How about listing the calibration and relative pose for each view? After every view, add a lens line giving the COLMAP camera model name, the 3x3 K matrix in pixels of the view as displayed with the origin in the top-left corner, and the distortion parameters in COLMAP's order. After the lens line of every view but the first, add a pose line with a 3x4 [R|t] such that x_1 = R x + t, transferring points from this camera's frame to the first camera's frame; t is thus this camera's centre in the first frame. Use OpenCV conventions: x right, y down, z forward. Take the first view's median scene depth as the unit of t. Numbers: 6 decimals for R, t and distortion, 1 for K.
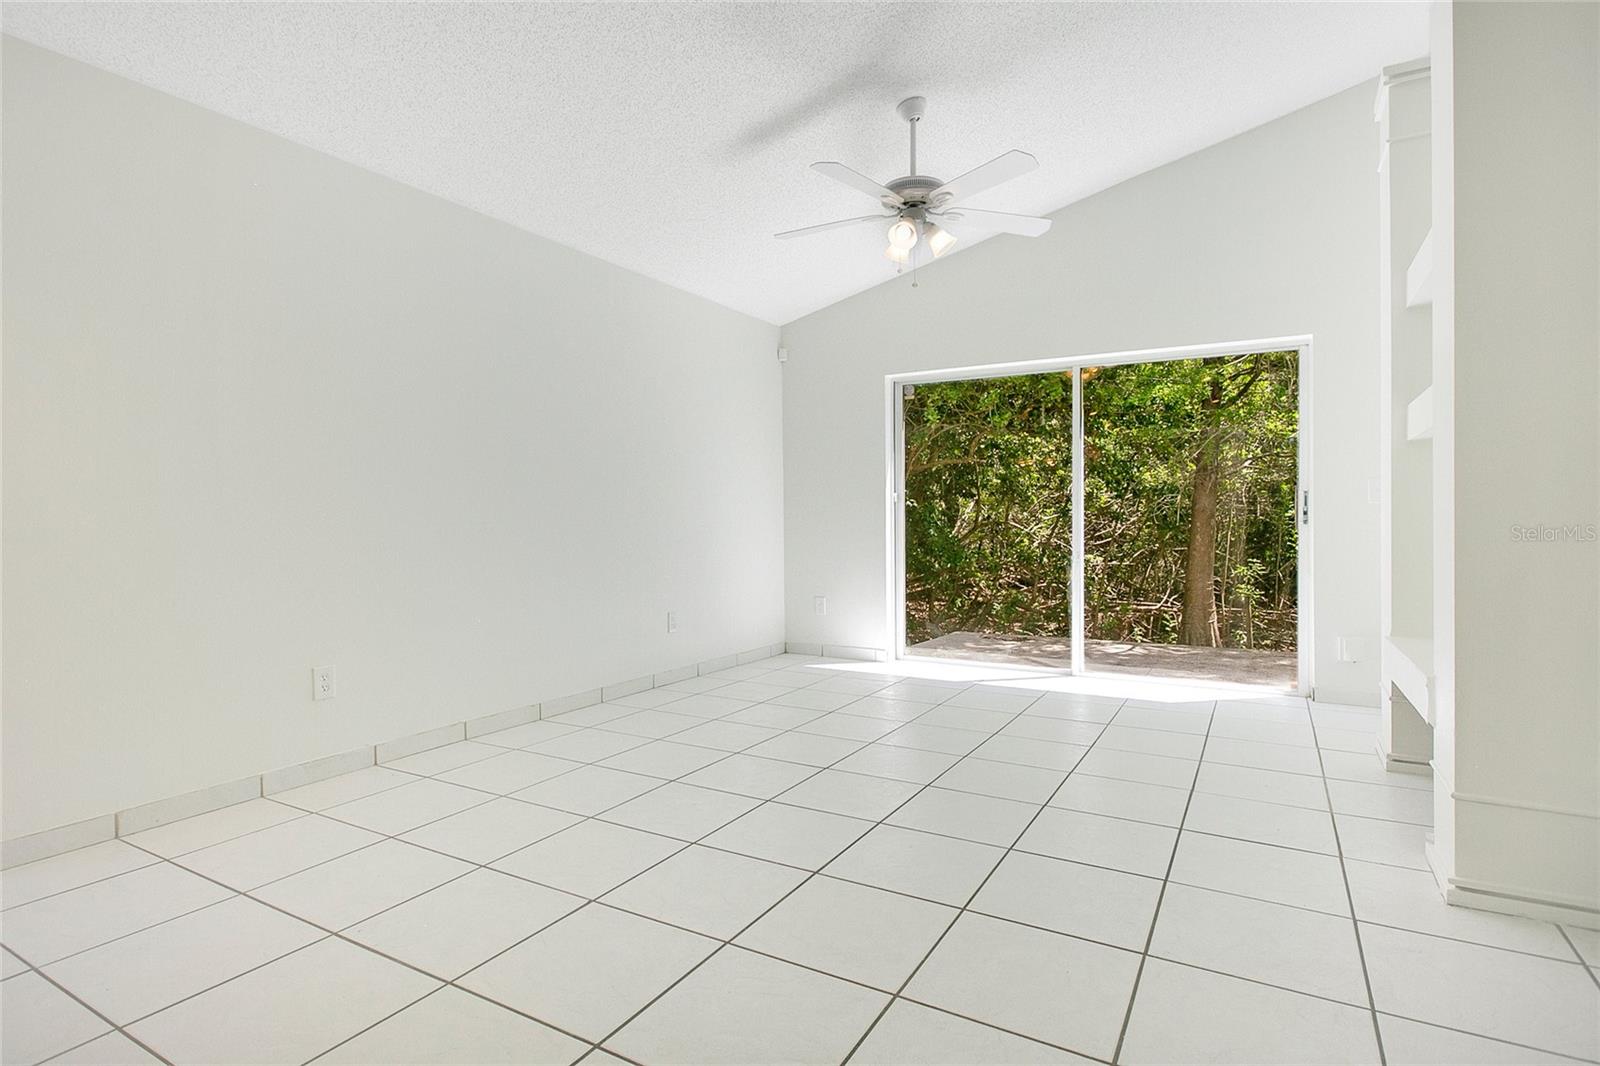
lens RADIAL K [[791.9, 0, 800.0], [0, 791.9, 533.0], [0, 0, 1]] dist [0.002753, 0.001154]
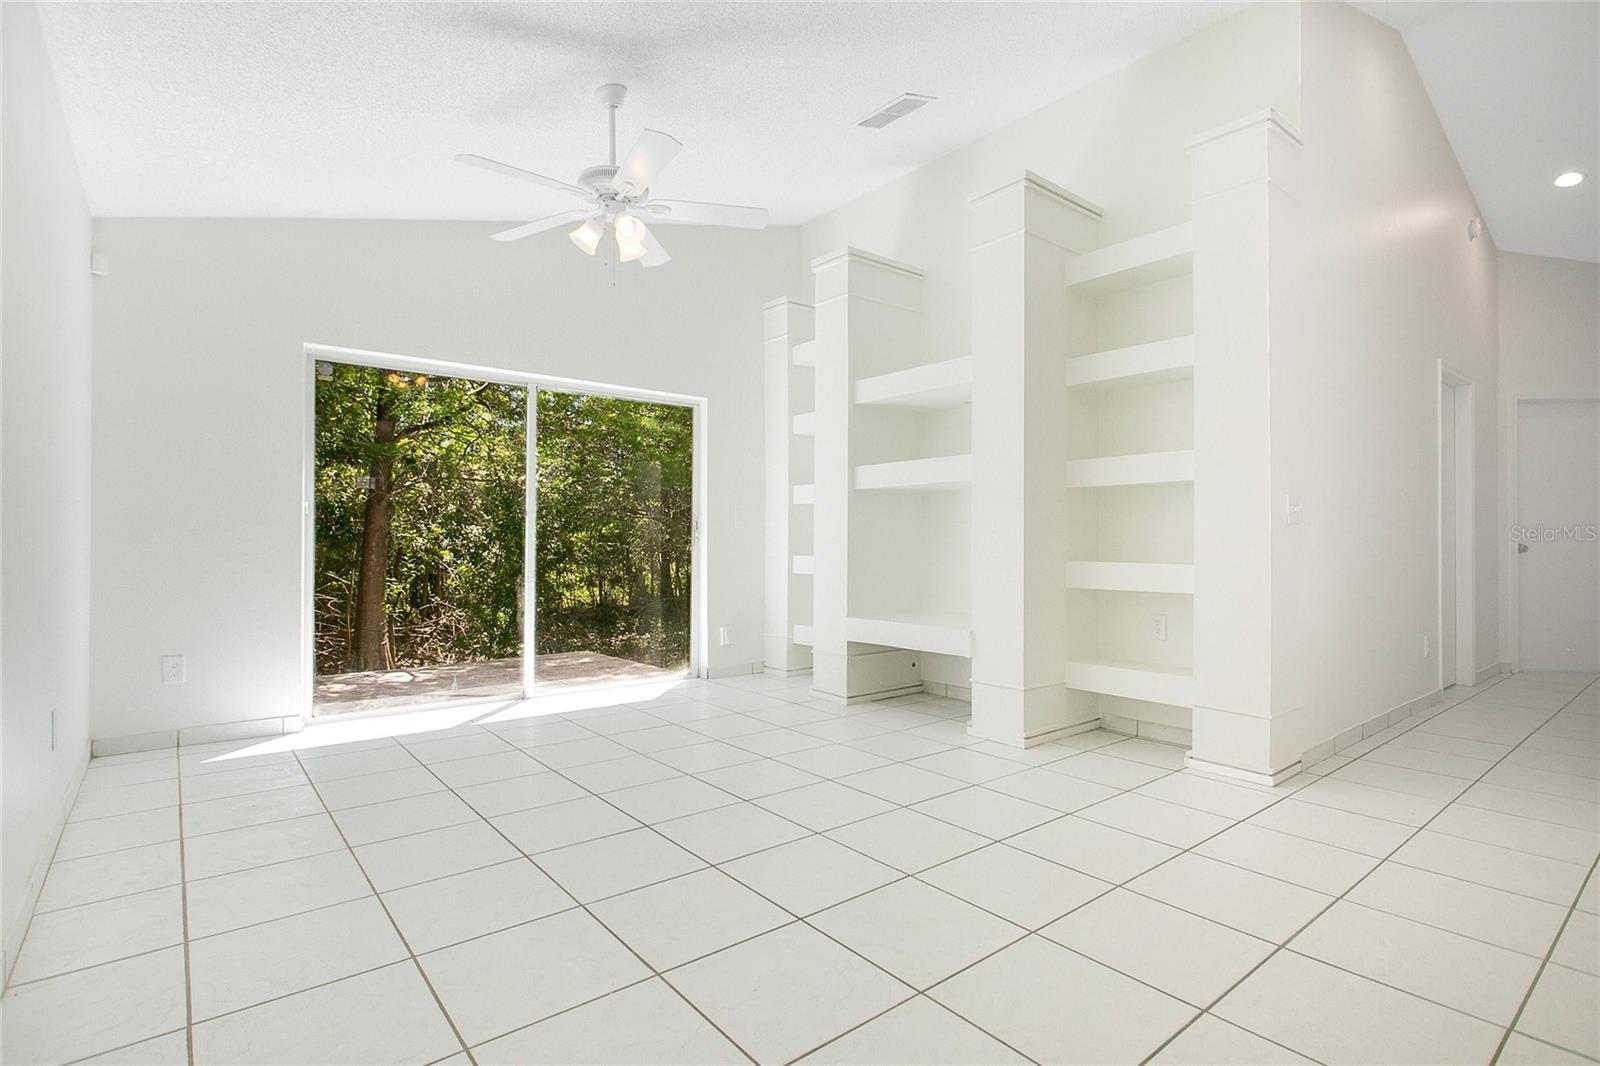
lens RADIAL K [[821.1, 0, 800.0], [0, 821.1, 533.0], [0, 0, 1]] dist [0.020864, 0.000381]
pose [[0.362640, 0.011707, 0.931856, -0.480295], [0.008739, 0.999834, -0.015962, -0.004795], [-0.931888, 0.013932, 0.362477, 0.311120]]
